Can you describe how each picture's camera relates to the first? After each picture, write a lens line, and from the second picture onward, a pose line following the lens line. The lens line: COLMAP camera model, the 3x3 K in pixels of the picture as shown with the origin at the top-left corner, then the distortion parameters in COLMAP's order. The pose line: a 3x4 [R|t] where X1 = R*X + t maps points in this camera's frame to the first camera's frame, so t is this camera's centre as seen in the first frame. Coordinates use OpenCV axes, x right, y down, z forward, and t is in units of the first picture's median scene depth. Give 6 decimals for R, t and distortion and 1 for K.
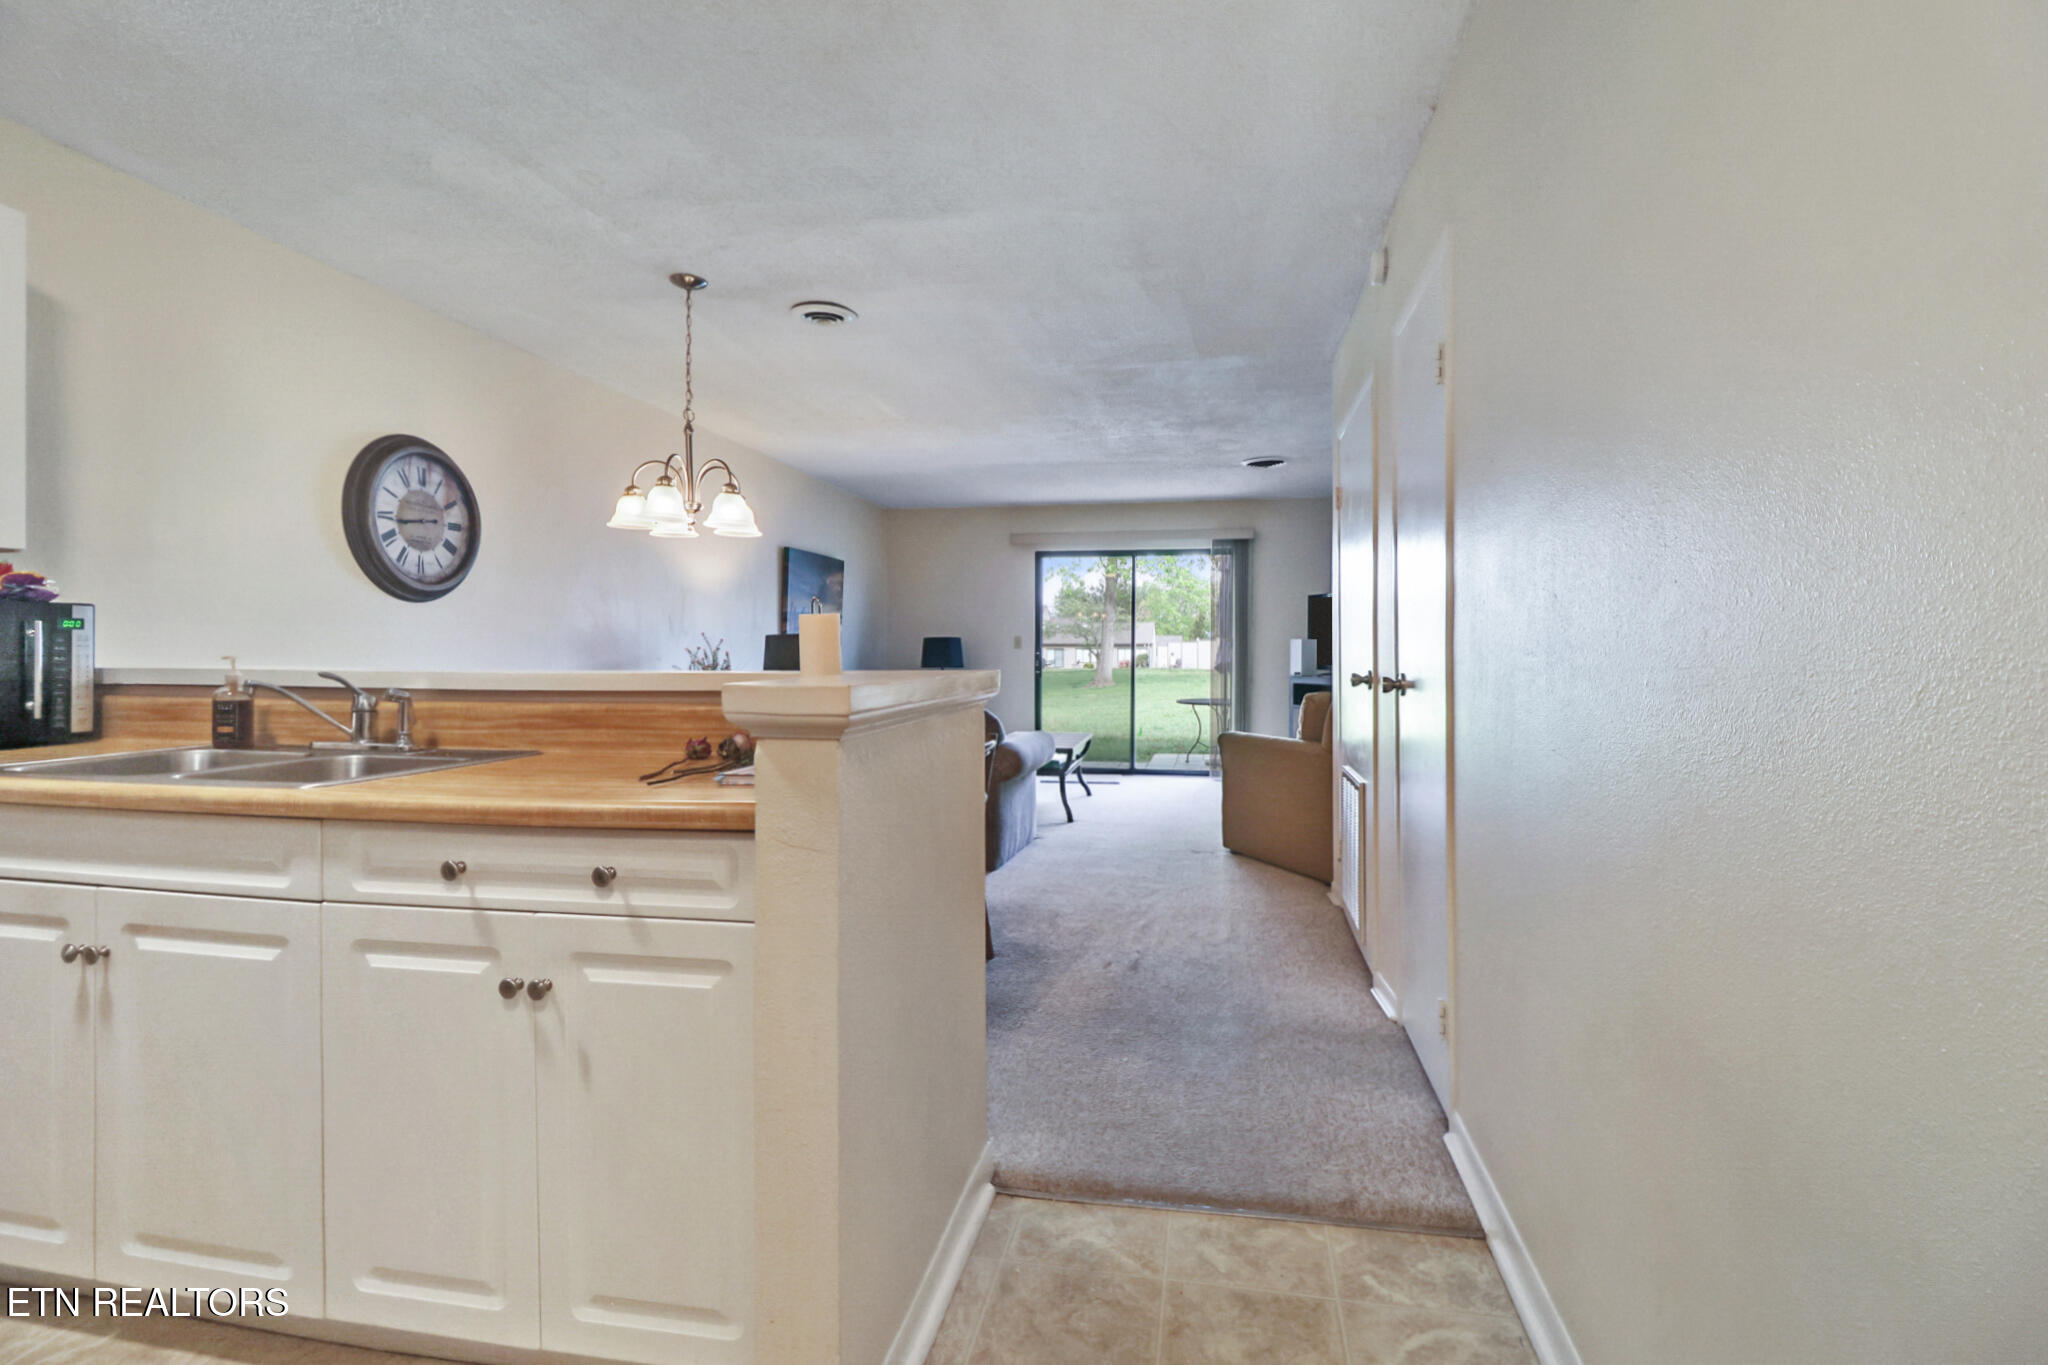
lens RADIAL K [[961.0, 0, 1051.5], [0, 961.0, 641.8], [0, 0, 1]] dist [0.001578, -0.011669]
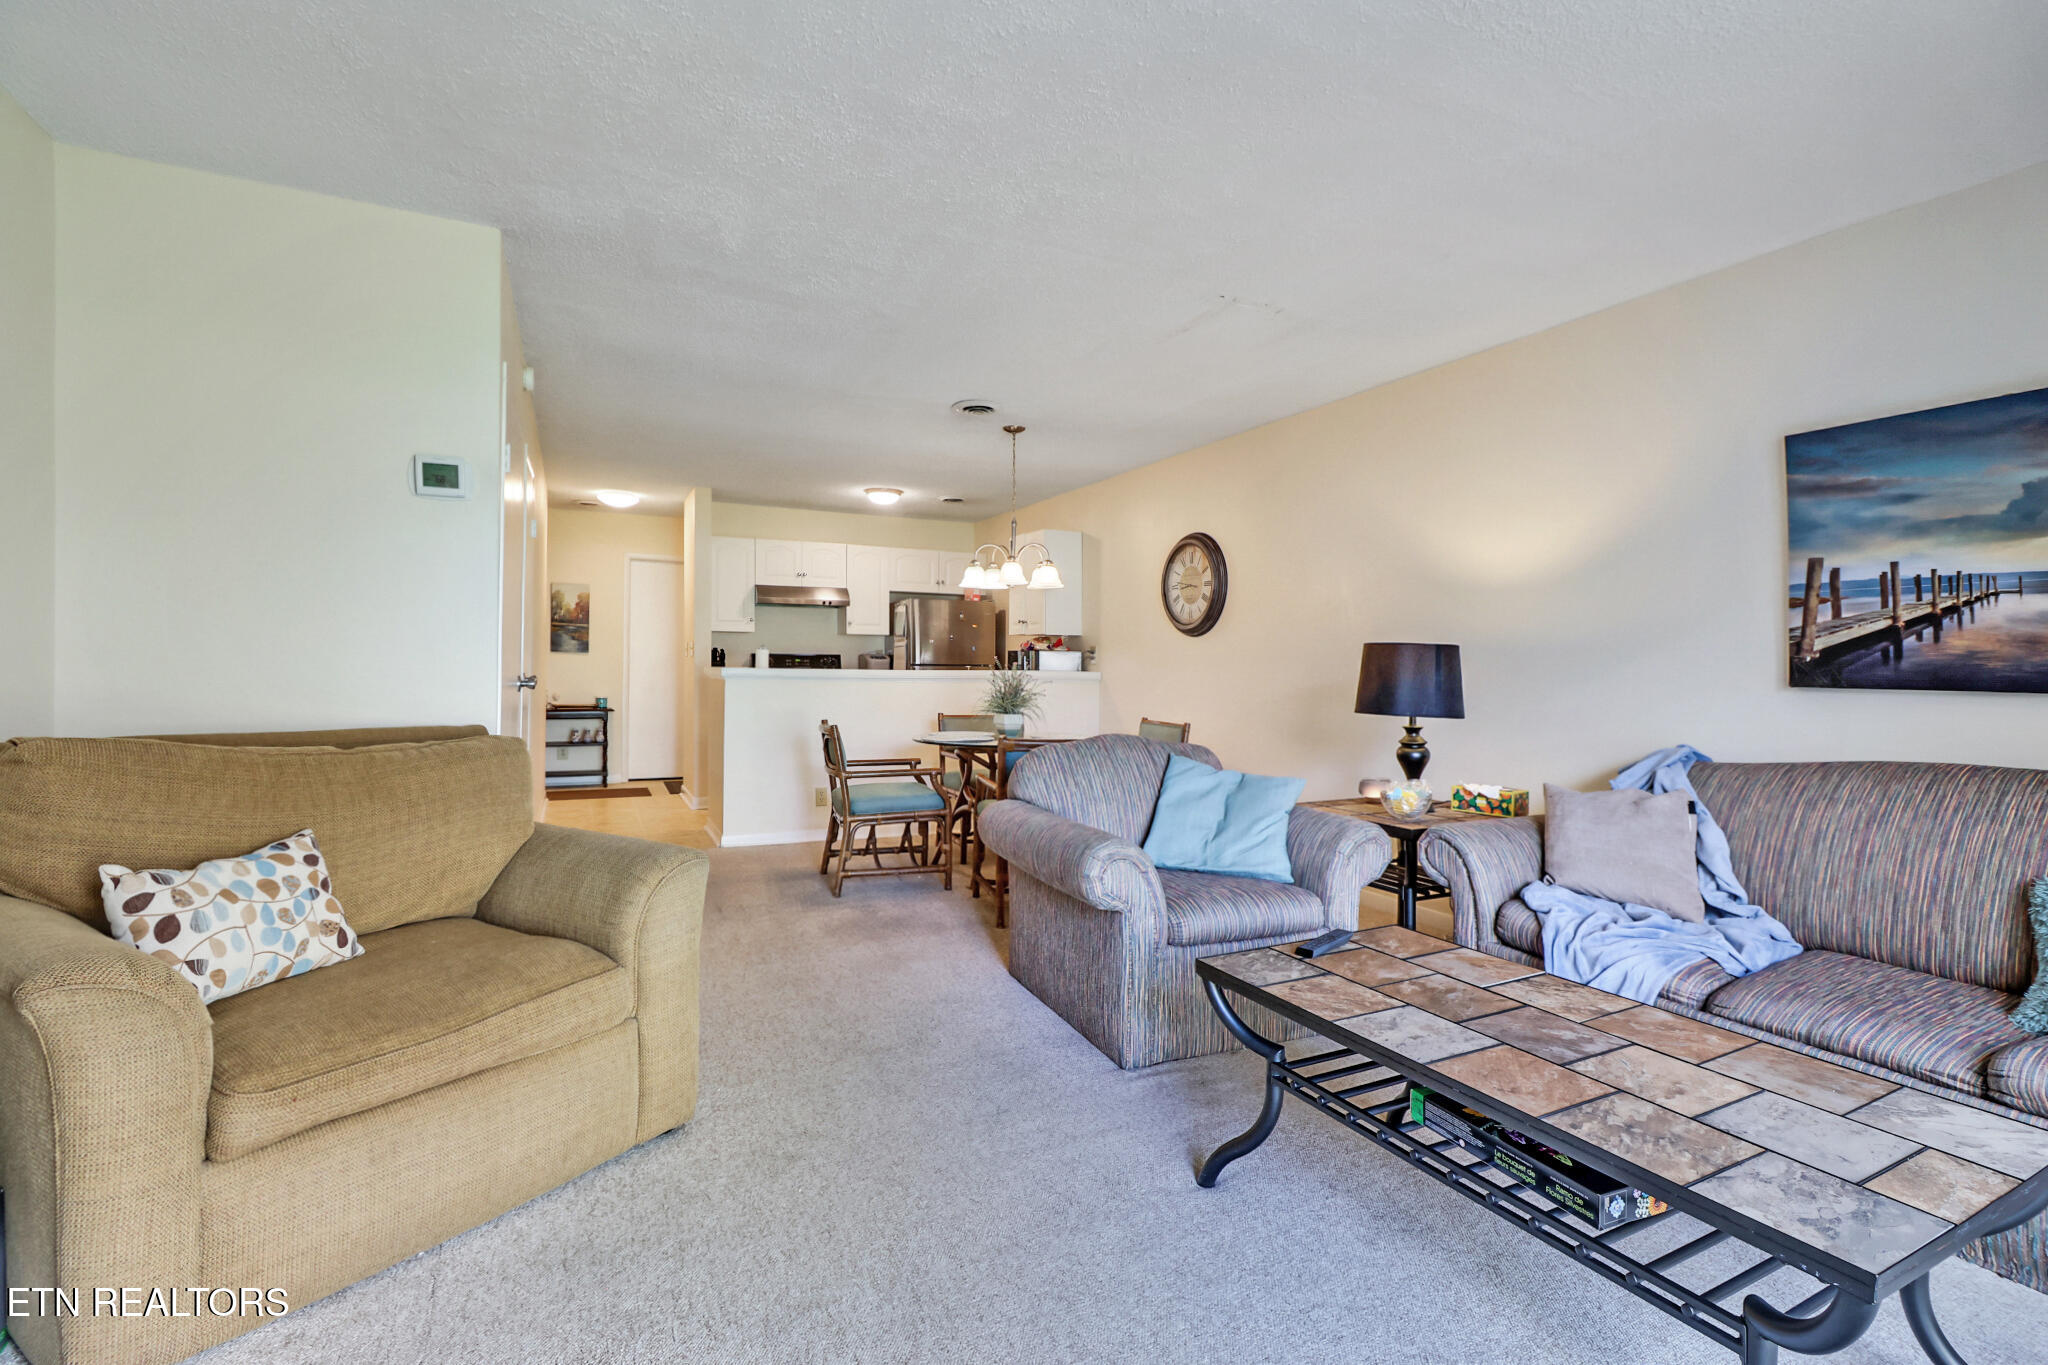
lens RADIAL K [[961.0, 0, 1051.5], [0, 961.0, 641.8], [0, 0, 1]] dist [0.001578, -0.011669]
pose [[-0.803755, -0.025744, -0.594403, 0.758415], [-0.008293, 0.999451, -0.032073, 0.032717], [0.594902, -0.020849, -0.803528, 3.507205]]
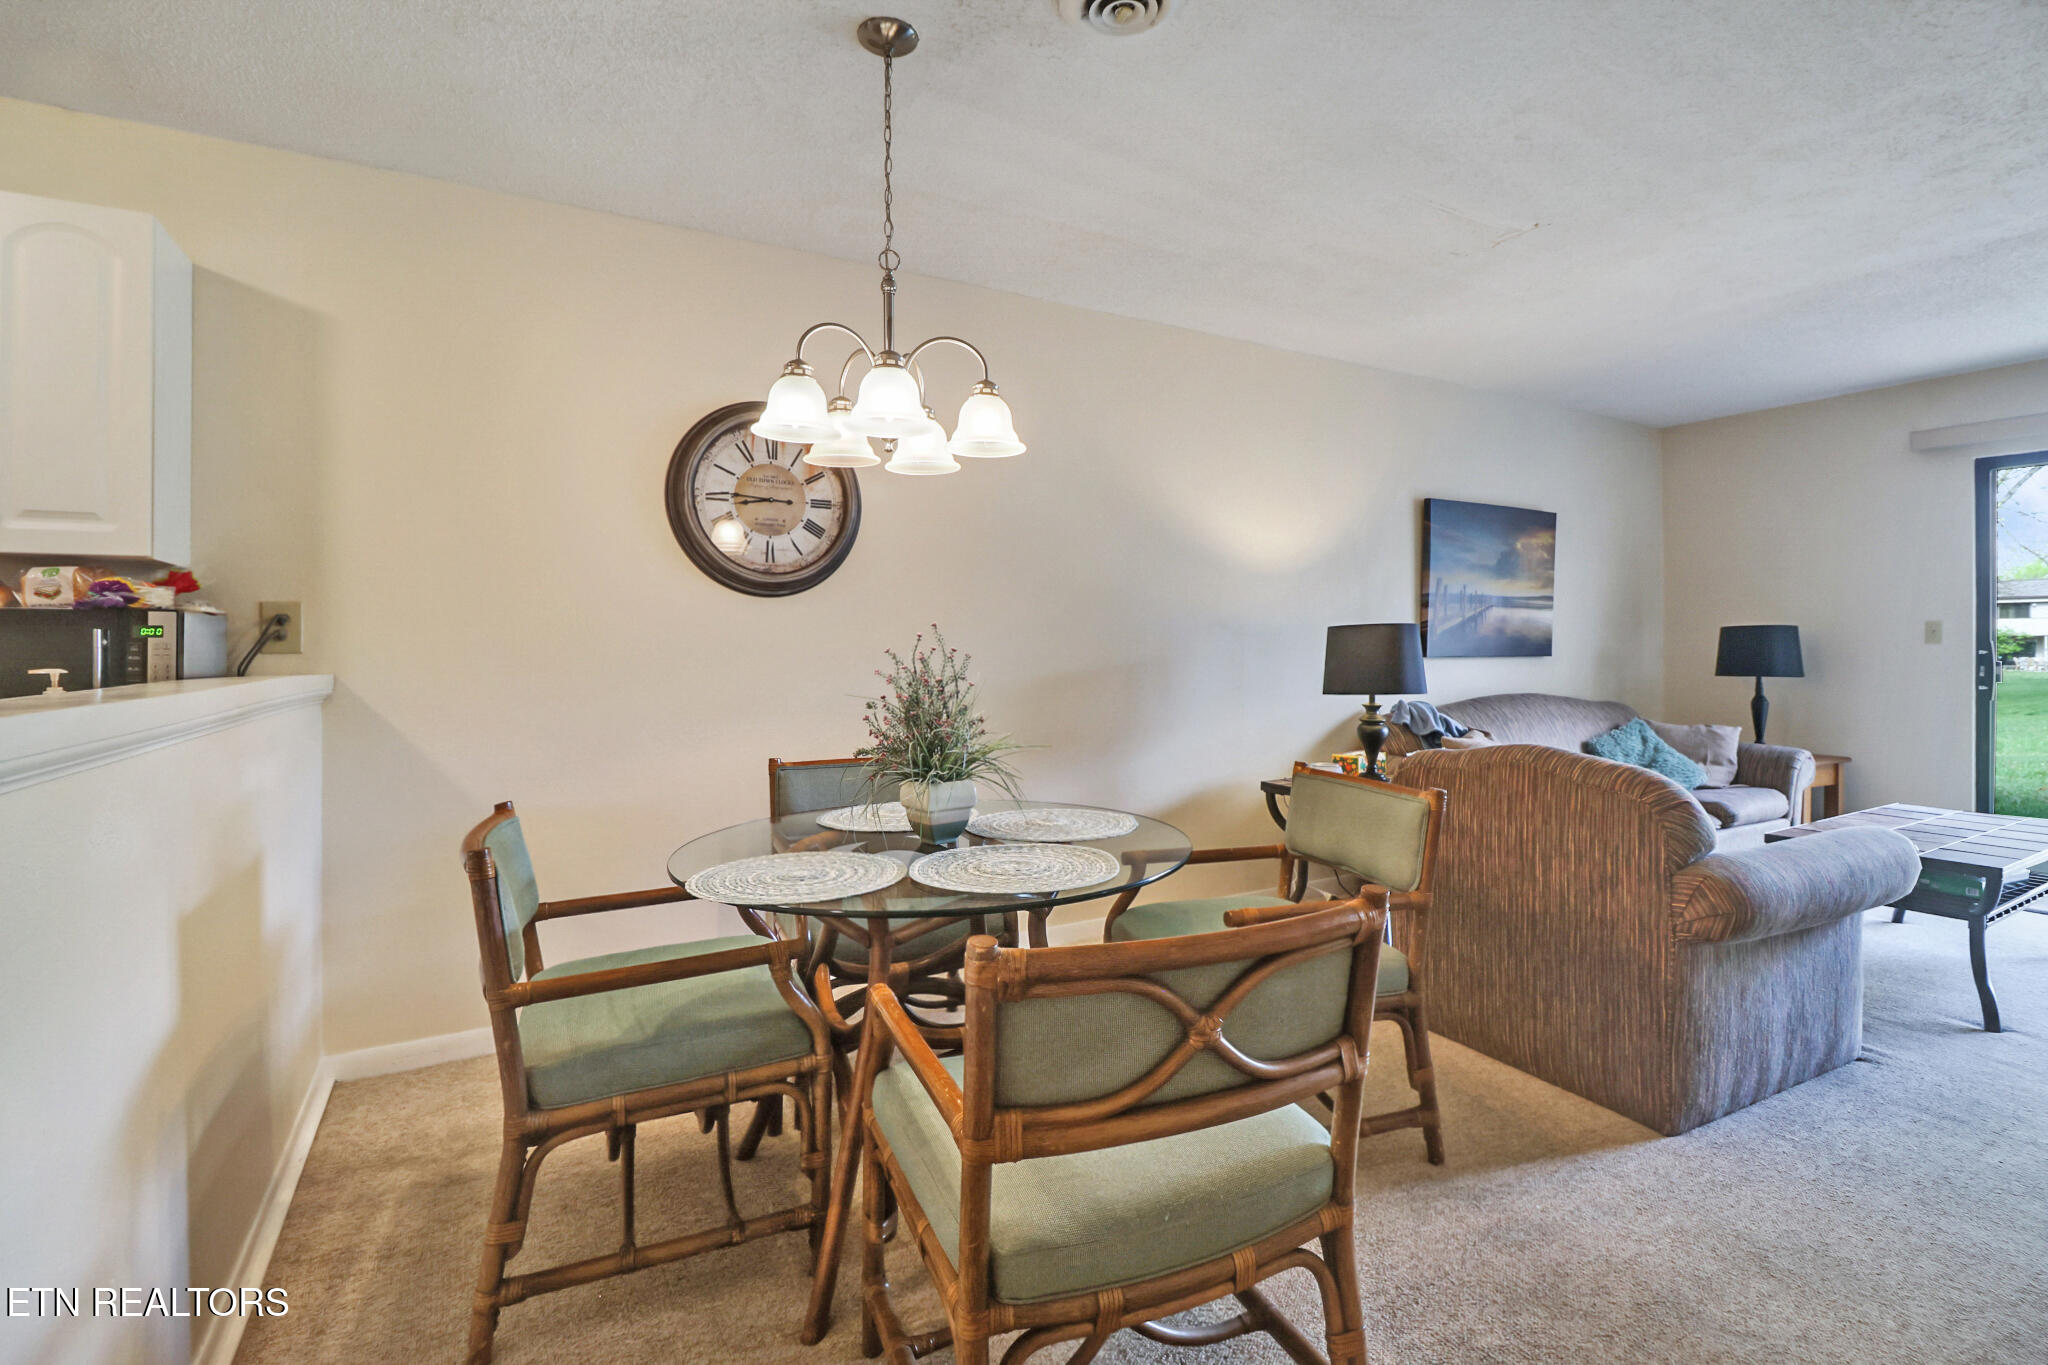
lens RADIAL K [[952.6, 0, 1033.3], [0, 952.6, 640.0], [0, 0, 1]] dist [-0.000487, -0.005508]
pose [[0.643059, -0.016308, -0.765643, 0.199880], [0.016093, 0.999840, -0.007779, 0.009691], [0.765648, -0.007319, 0.643218, 1.057971]]
